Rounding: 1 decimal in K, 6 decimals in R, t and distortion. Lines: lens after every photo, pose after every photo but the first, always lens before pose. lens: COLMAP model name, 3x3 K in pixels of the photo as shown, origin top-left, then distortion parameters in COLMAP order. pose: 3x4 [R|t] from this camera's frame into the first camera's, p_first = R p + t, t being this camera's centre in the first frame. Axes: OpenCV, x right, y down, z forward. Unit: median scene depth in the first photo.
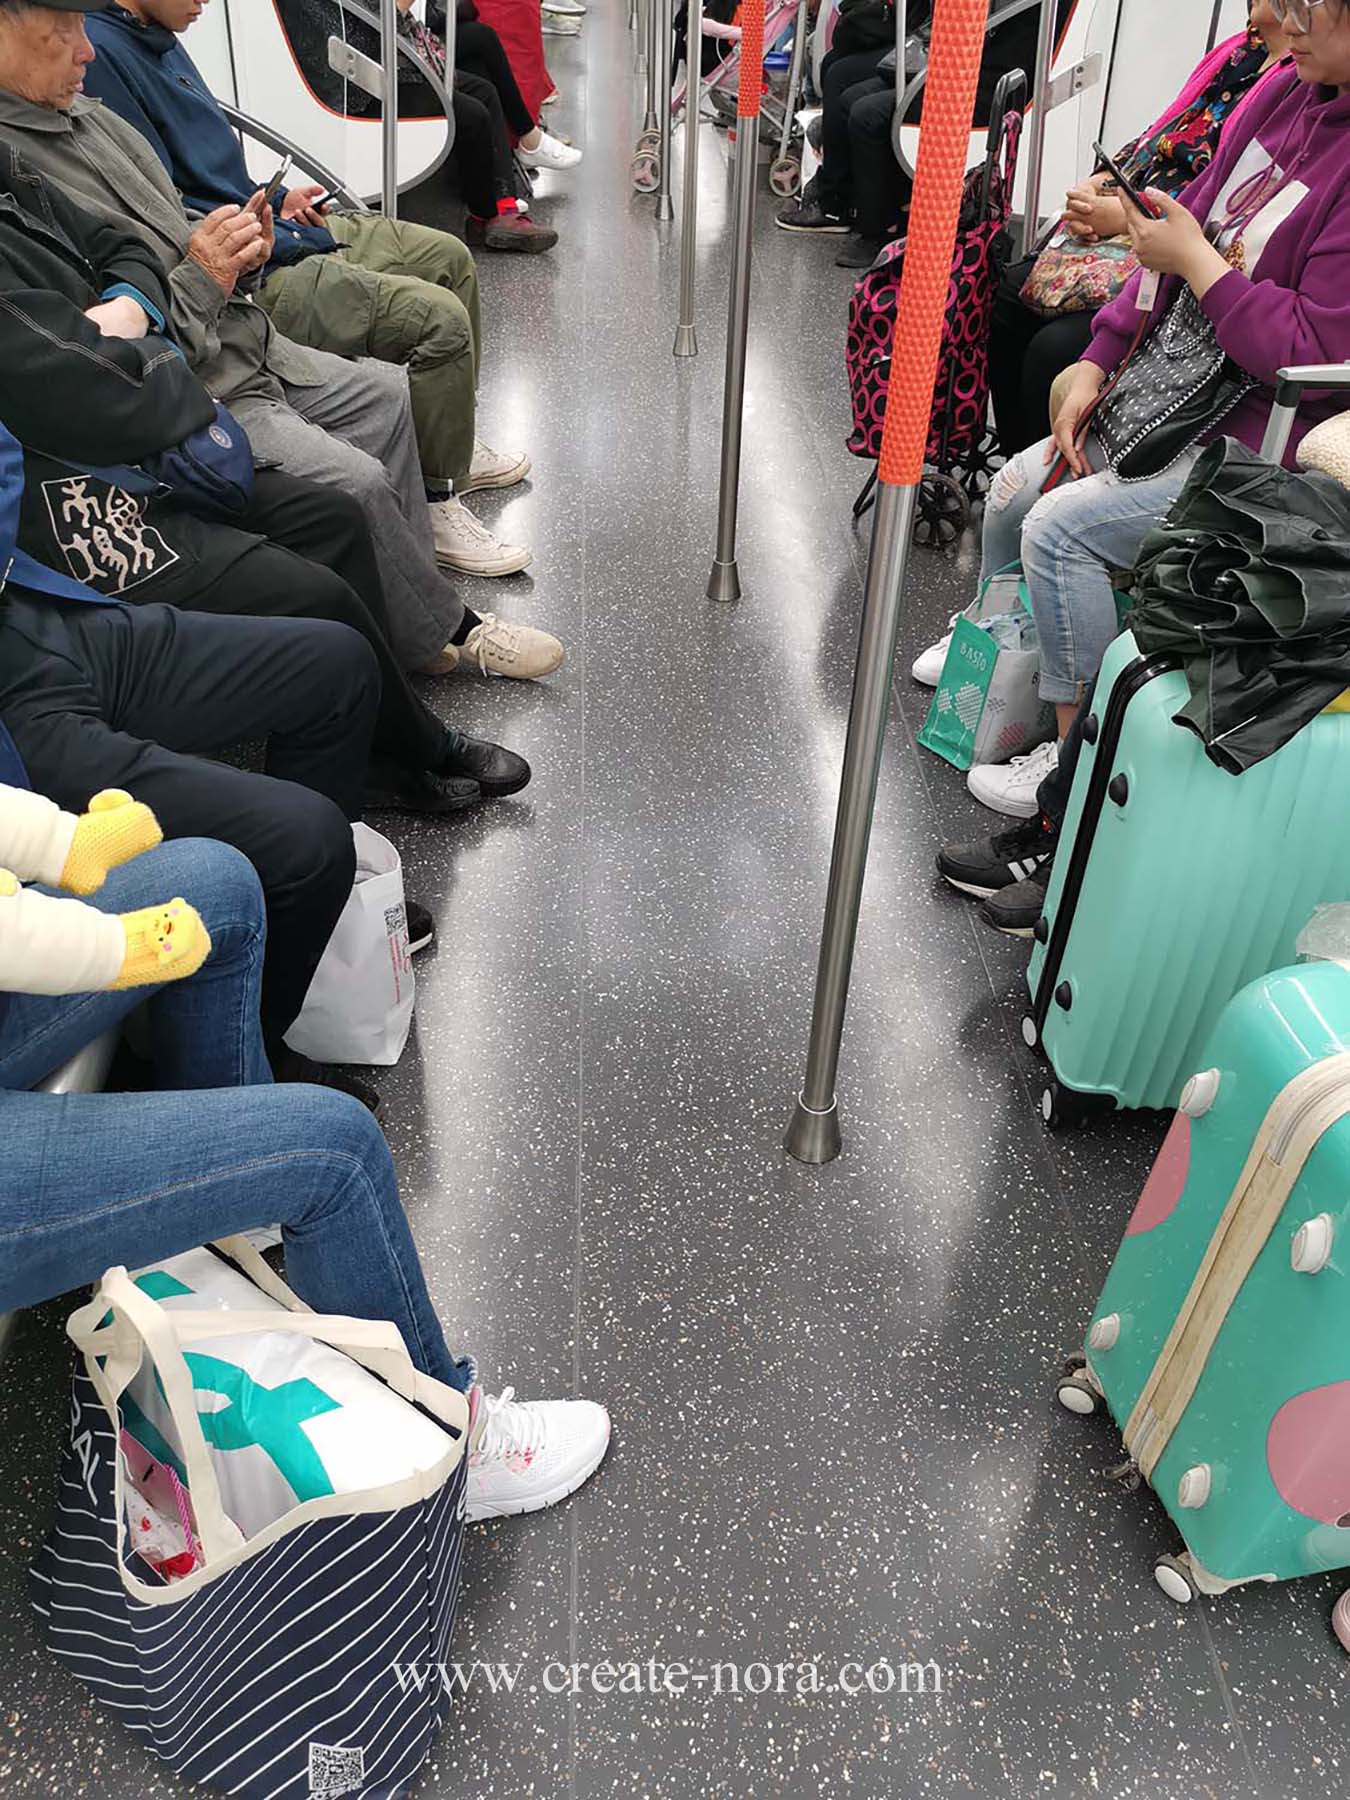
lens RADIAL K [[1422.4, 0, 660.9], [0, 1422.4, 901.0], [0, 0, 1]] dist [0.055925, -0.036968]
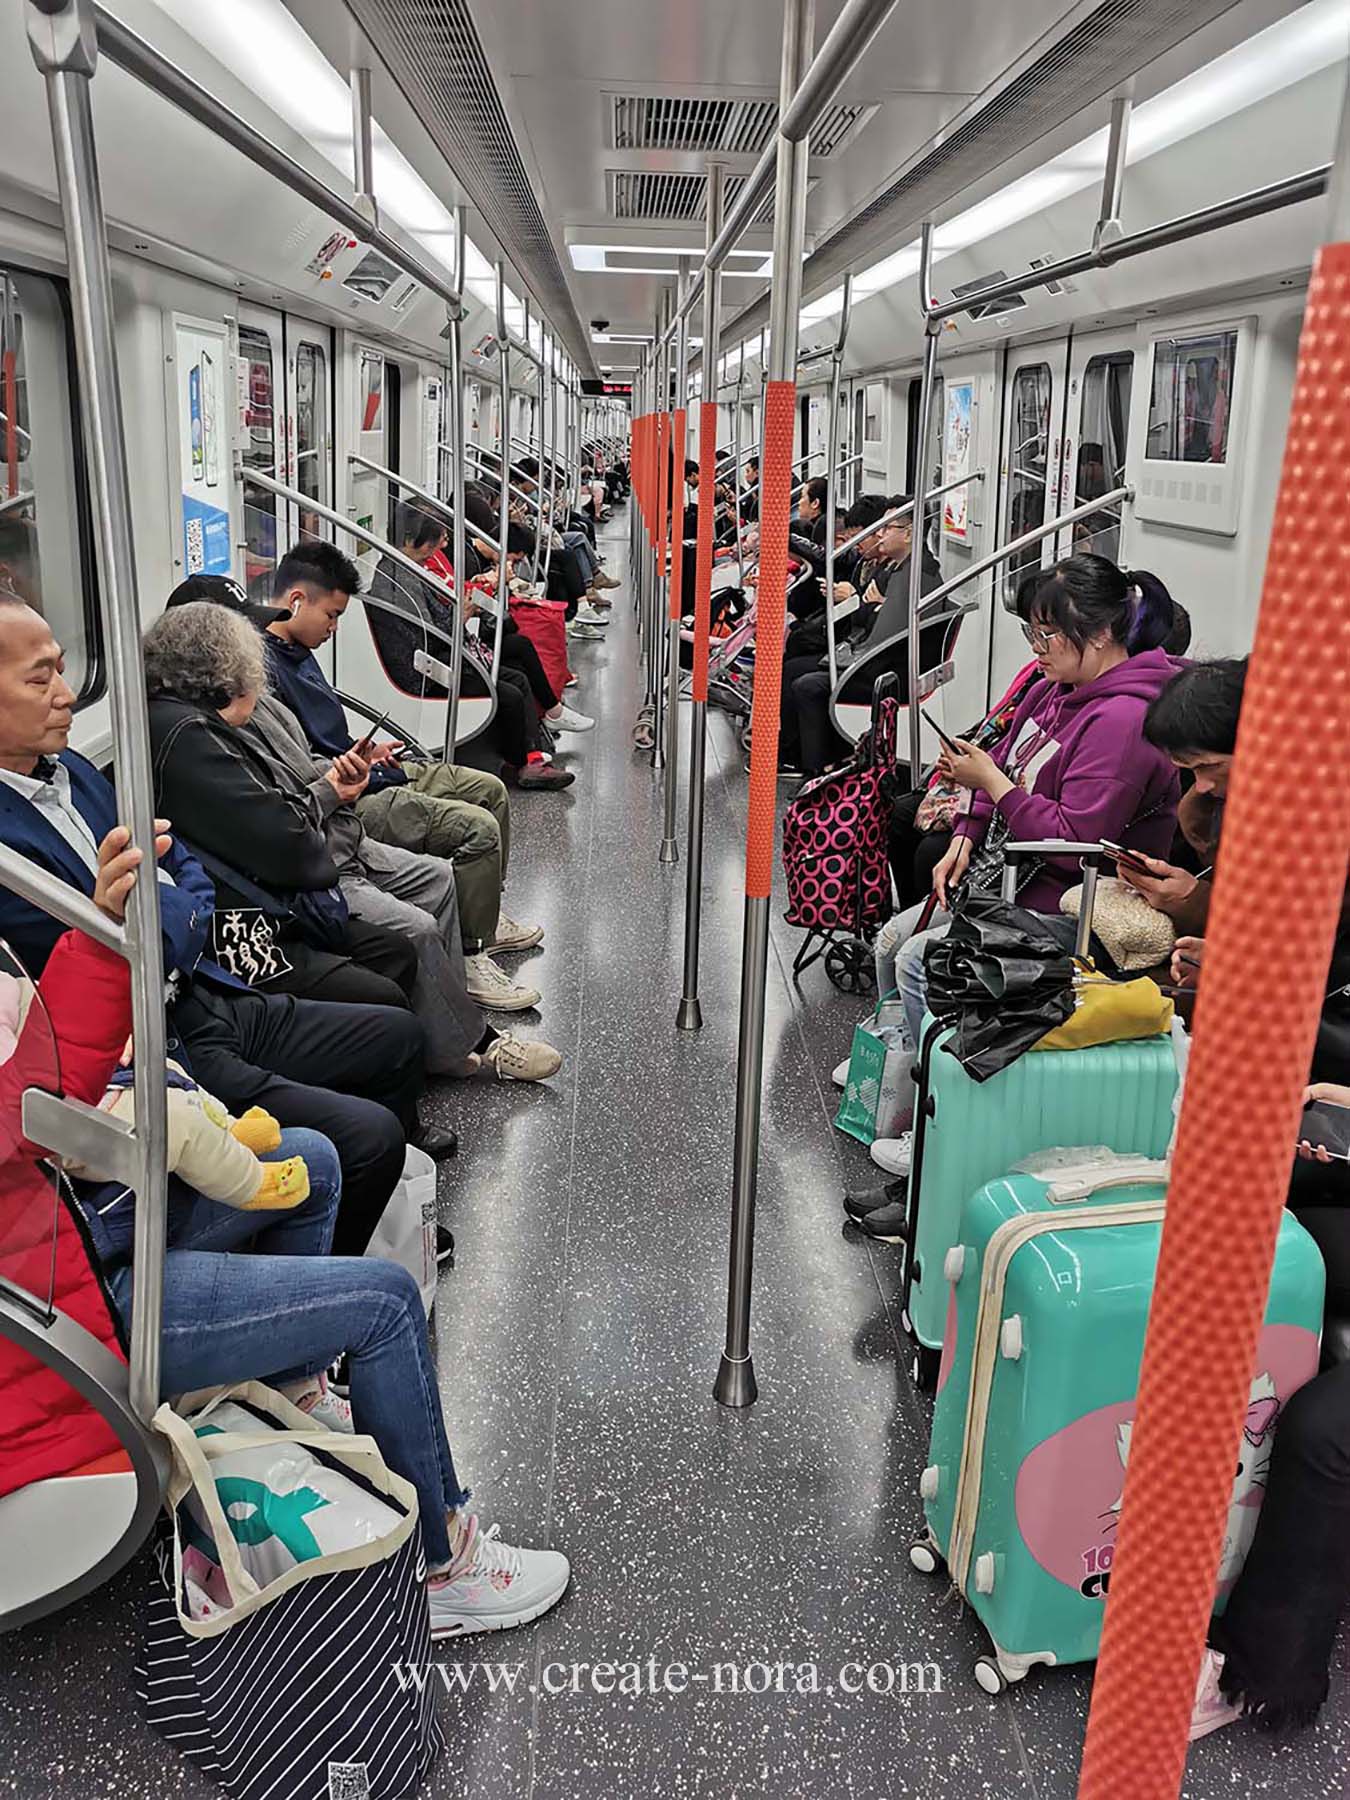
lens RADIAL K [[1422.4, 0, 673.5], [0, 1422.4, 901.3], [0, 0, 1]] dist [0.055925, -0.036968]
pose [[0.999993, 0.003595, -0.000689, 0.043596], [-0.003611, 0.937940, -0.346780, 0.179191], [-0.000600, 0.346780, 0.937946, -0.341506]]
